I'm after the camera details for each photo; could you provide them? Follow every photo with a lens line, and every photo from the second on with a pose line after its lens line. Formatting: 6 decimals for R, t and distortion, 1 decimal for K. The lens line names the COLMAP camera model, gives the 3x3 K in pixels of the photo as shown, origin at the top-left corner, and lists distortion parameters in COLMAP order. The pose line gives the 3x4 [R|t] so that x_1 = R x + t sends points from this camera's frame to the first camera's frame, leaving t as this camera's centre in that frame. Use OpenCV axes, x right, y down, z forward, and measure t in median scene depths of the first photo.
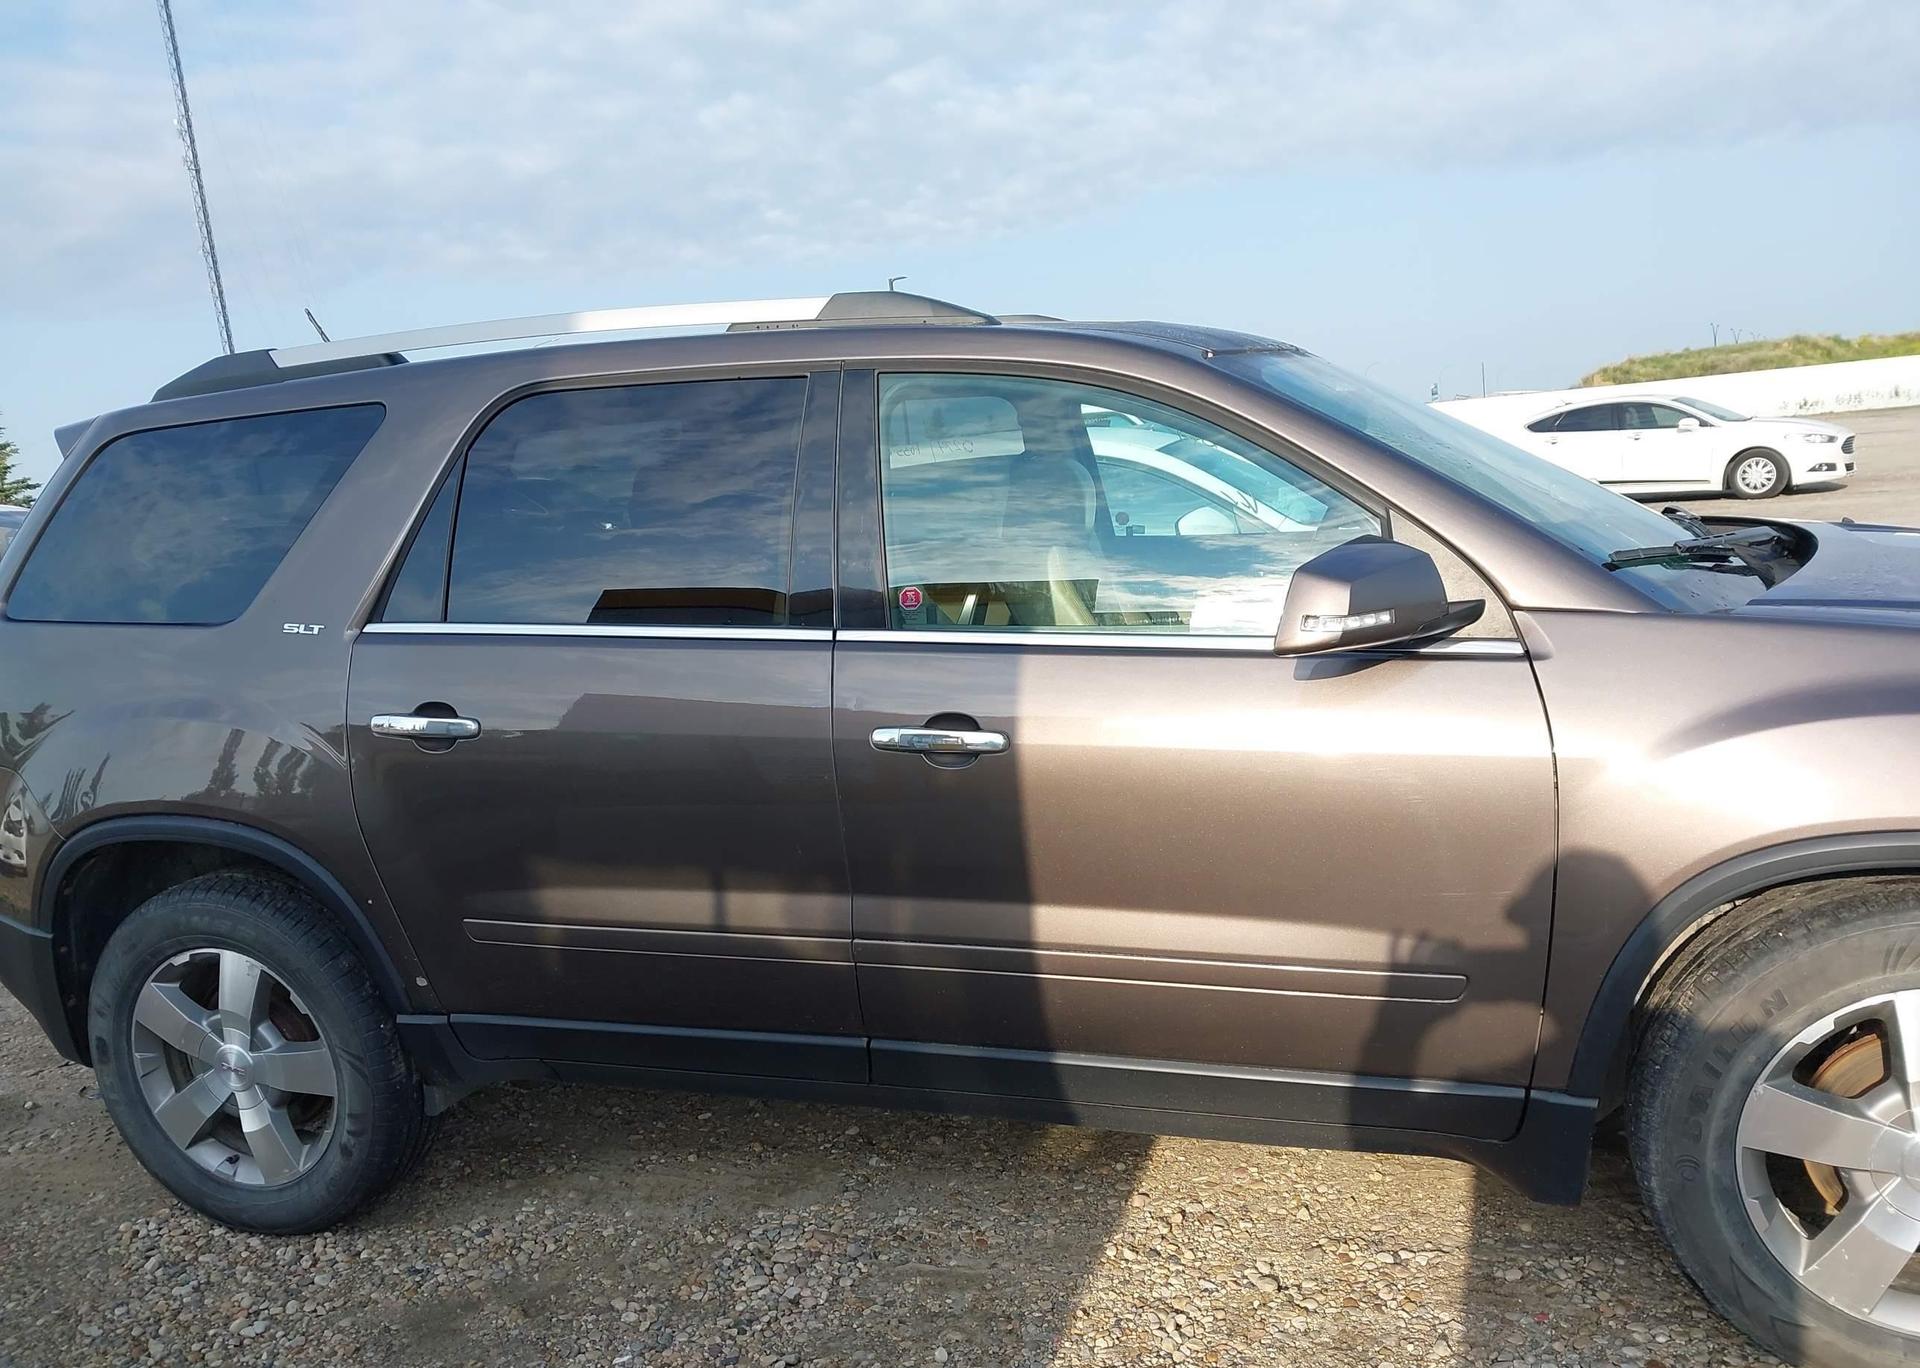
lens RADIAL K [[1510.3, 0, 965.3], [0, 1510.3, 681.9], [0, 0, 1]] dist [0.018708, -0.014884]
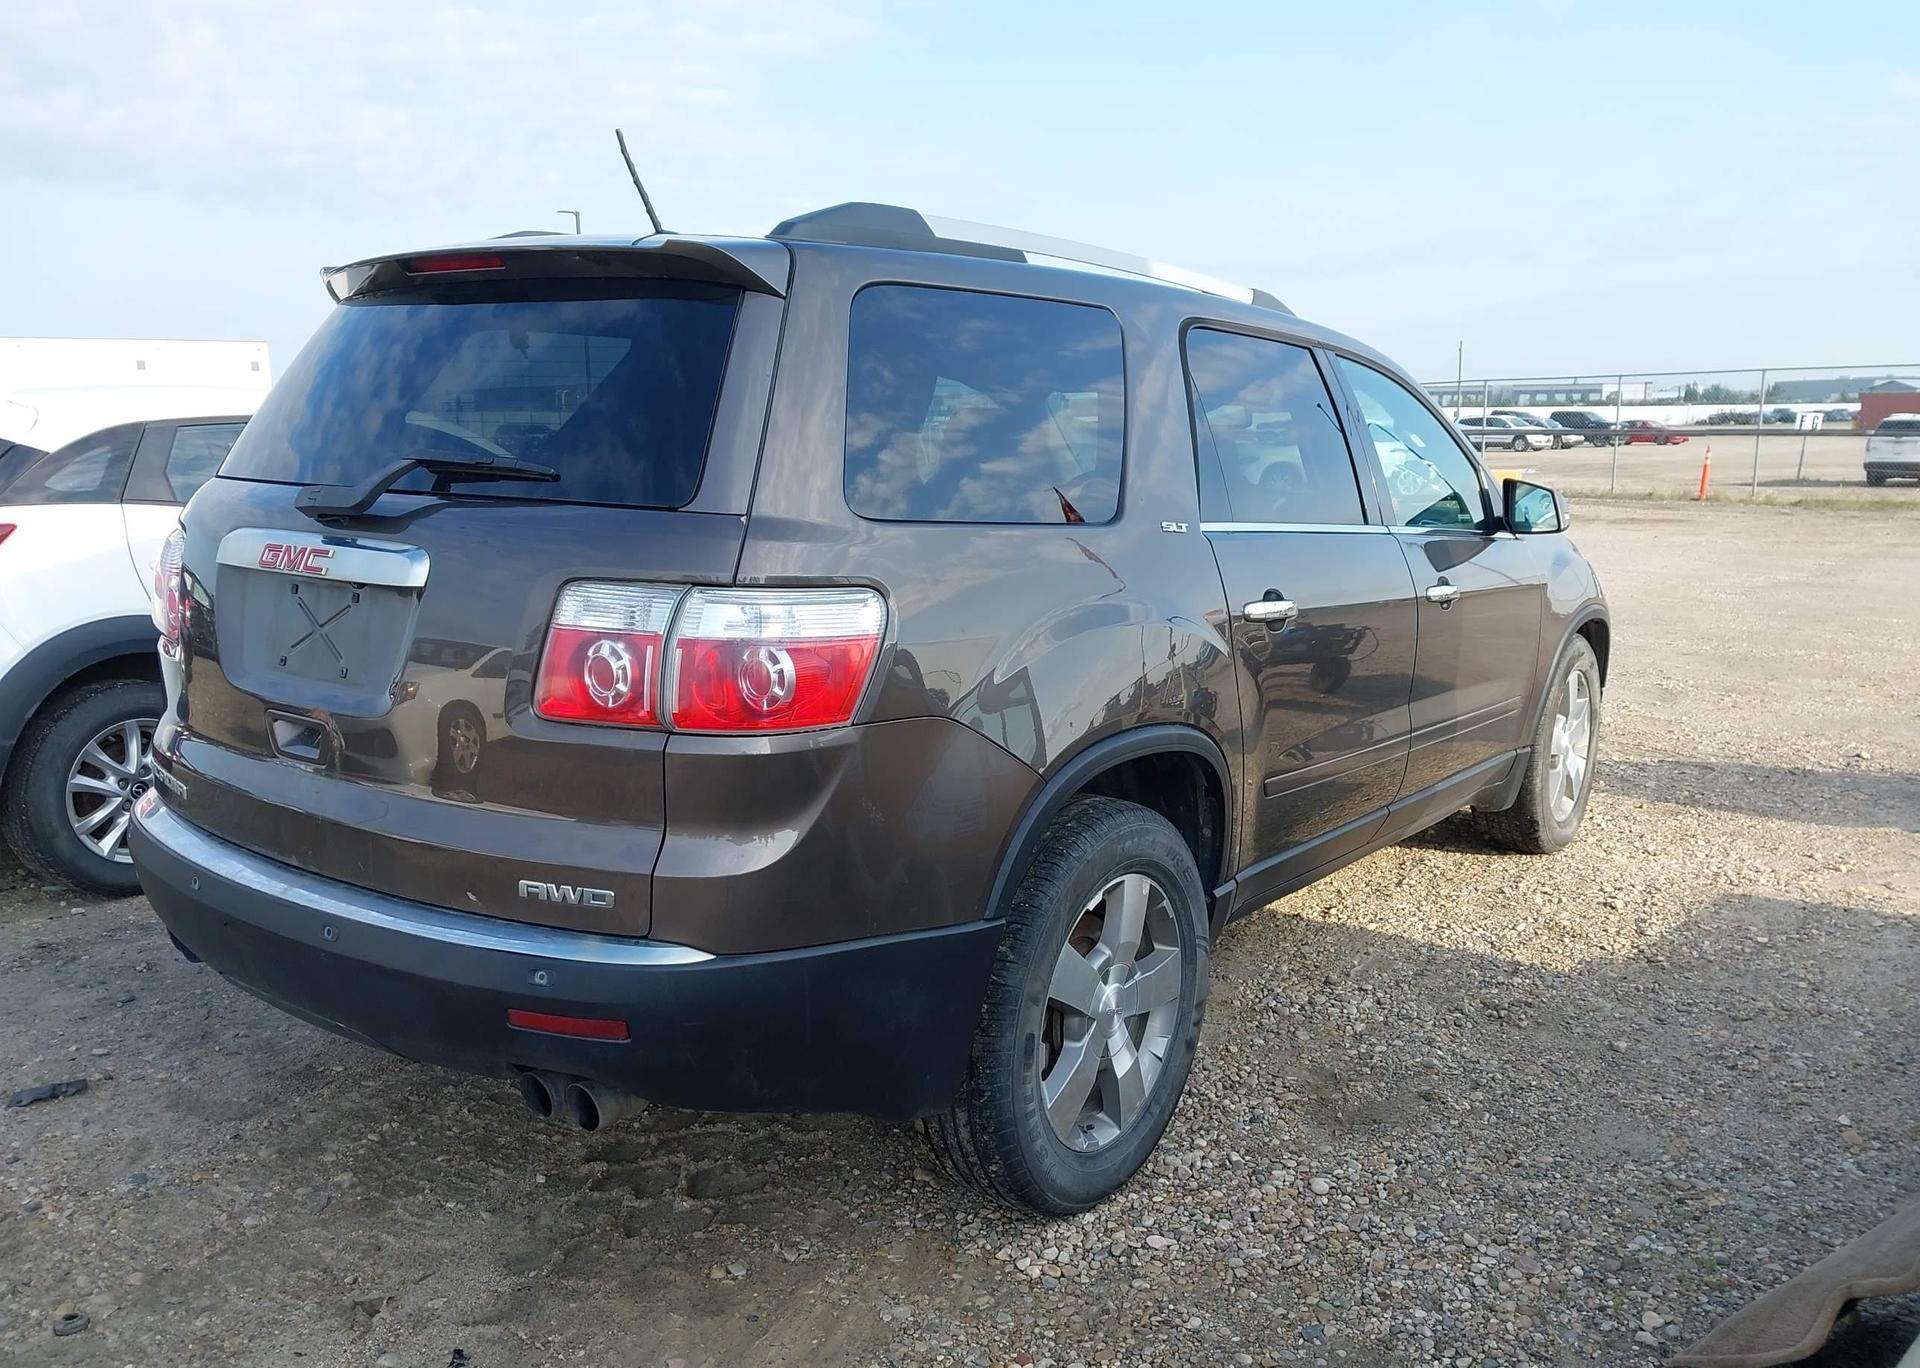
lens RADIAL K [[1510.3, 0, 958.8], [0, 1510.3, 681.7], [0, 0, 1]] dist [0.018708, -0.014884]
pose [[0.324913, -0.068519, 0.943258, -1.446305], [0.108824, 0.993456, 0.034679, 0.016650], [-0.939462, 0.091382, 0.330244, 0.814468]]
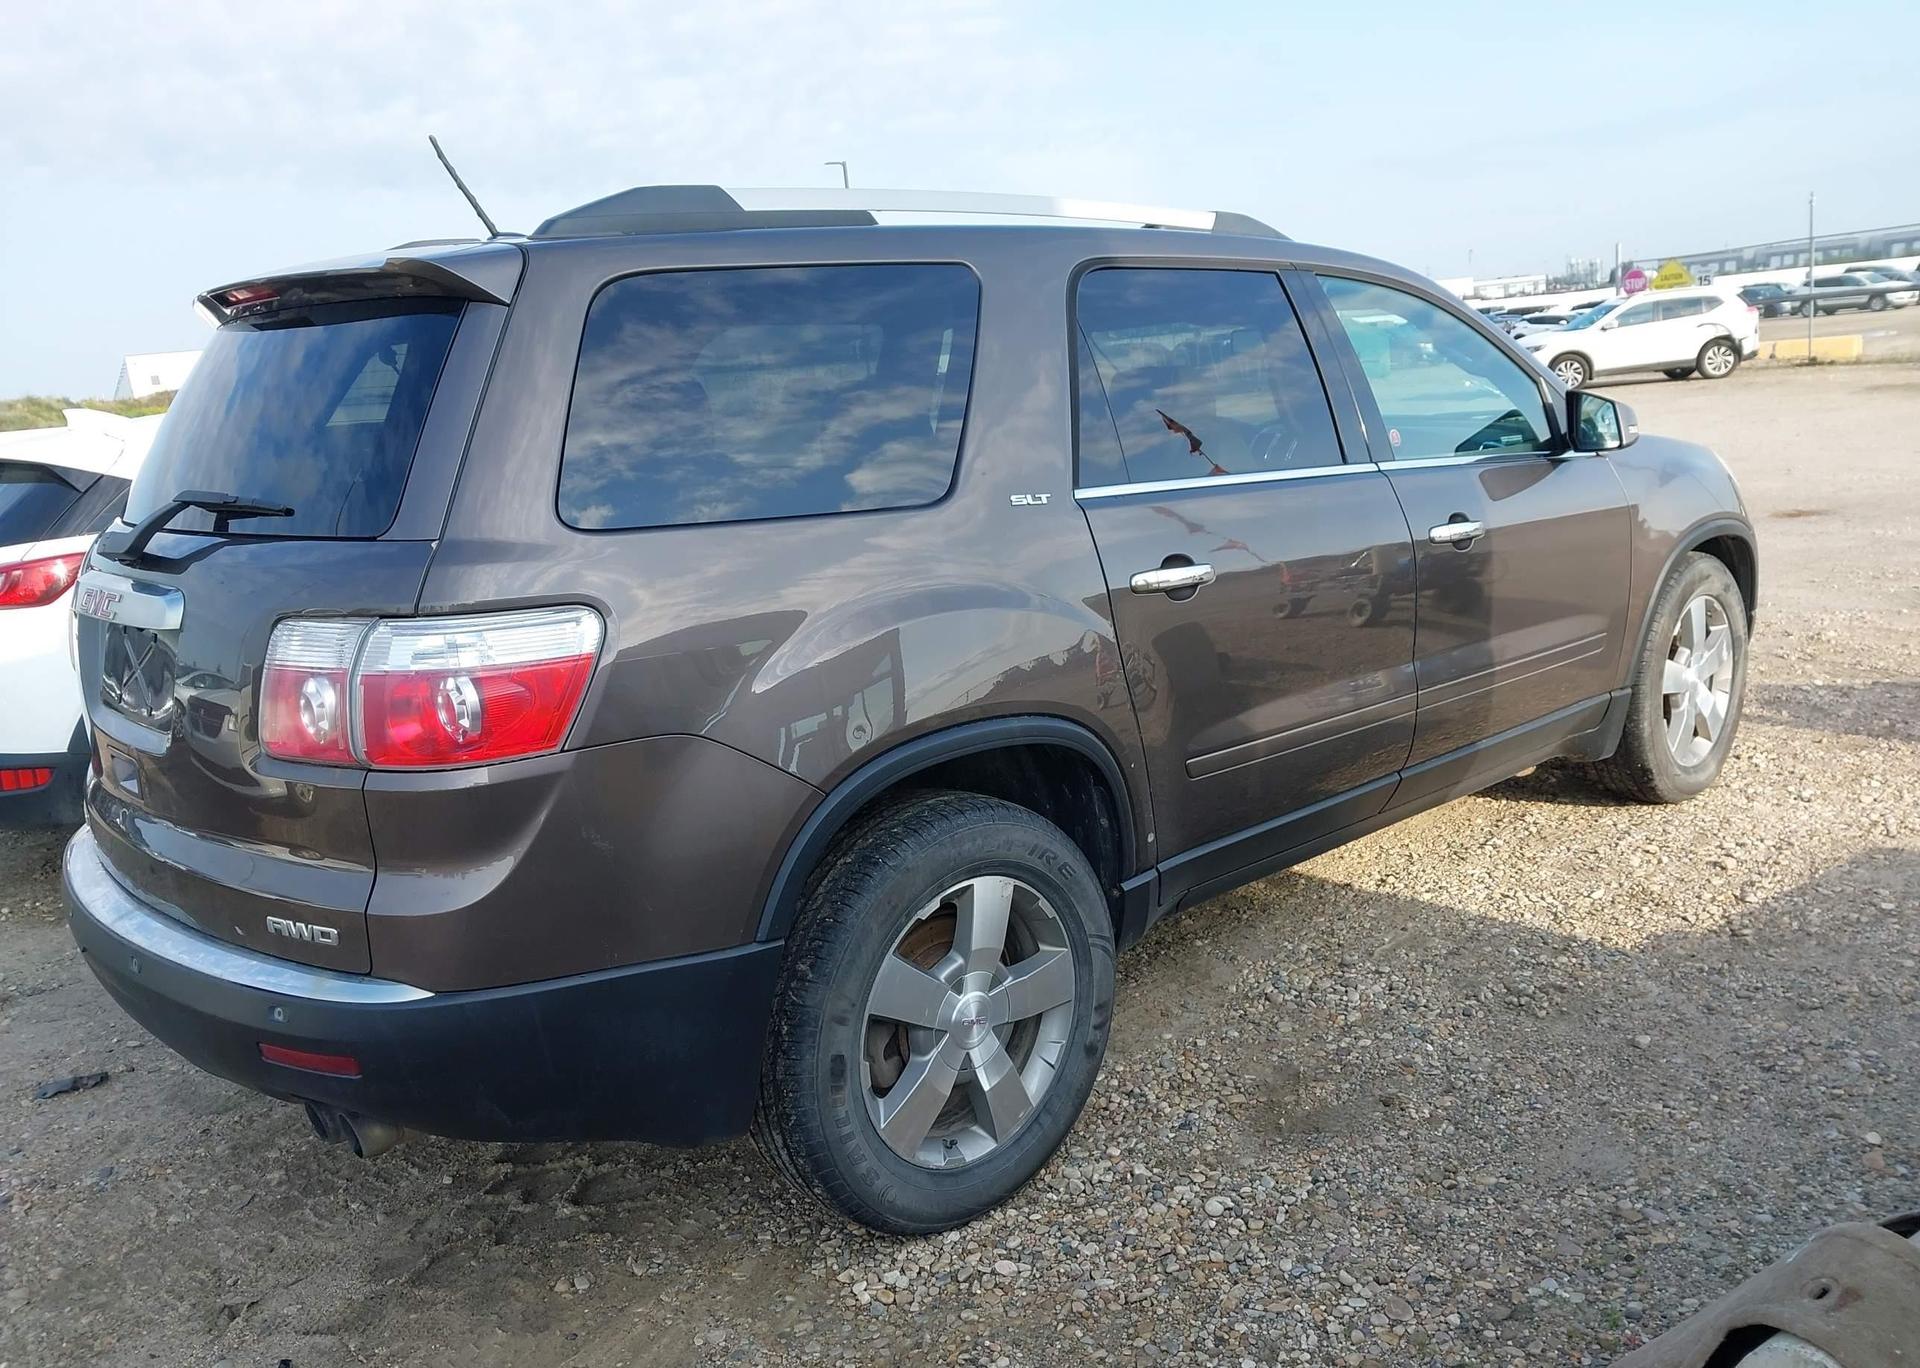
lens RADIAL K [[1510.3, 0, 973.5], [0, 1510.3, 681.4], [0, 0, 1]] dist [0.018708, -0.014884]
pose [[0.504023, -0.133425, 0.853322, -1.266631], [0.167720, 0.984308, 0.054840, 0.018598], [-0.847249, 0.115478, 0.518492, 0.562413]]
